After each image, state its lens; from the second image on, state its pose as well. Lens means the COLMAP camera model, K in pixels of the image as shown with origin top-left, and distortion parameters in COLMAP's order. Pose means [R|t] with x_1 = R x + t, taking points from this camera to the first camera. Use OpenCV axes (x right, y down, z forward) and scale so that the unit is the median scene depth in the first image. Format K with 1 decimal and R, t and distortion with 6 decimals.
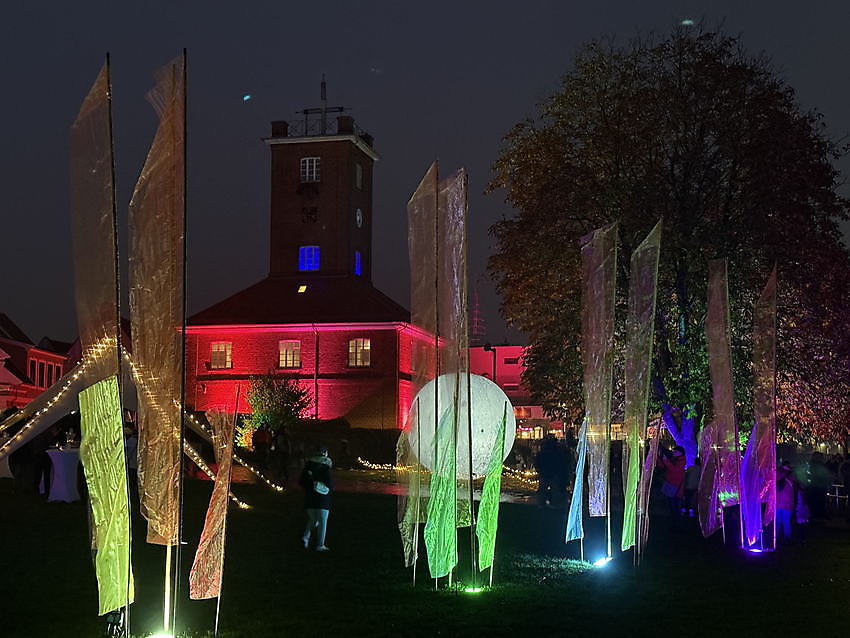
lens RADIAL K [[1268.0, 0, 425.0], [0, 1268.0, 319.0], [0, 0, 1]] dist [0.148887, 0.021813]
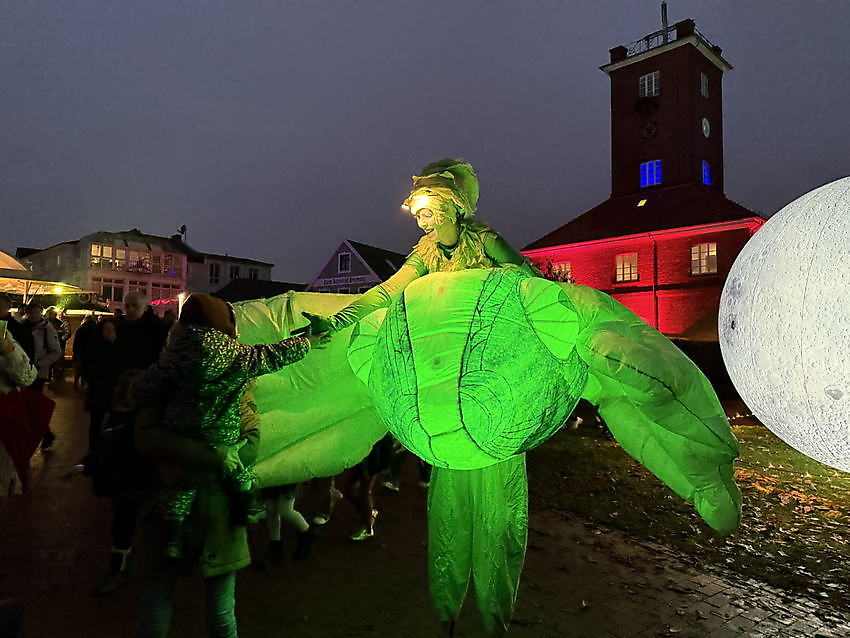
lens RADIAL K [[625.0, 0, 403.9], [0, 625.0, 324.1], [0, 0, 1]] dist [-0.000308, -0.003191]
pose [[0.844403, -0.027810, -0.534986, 0.004999], [0.055309, 0.997841, 0.035426, 0.044085], [0.532846, -0.059504, 0.844118, 0.492427]]
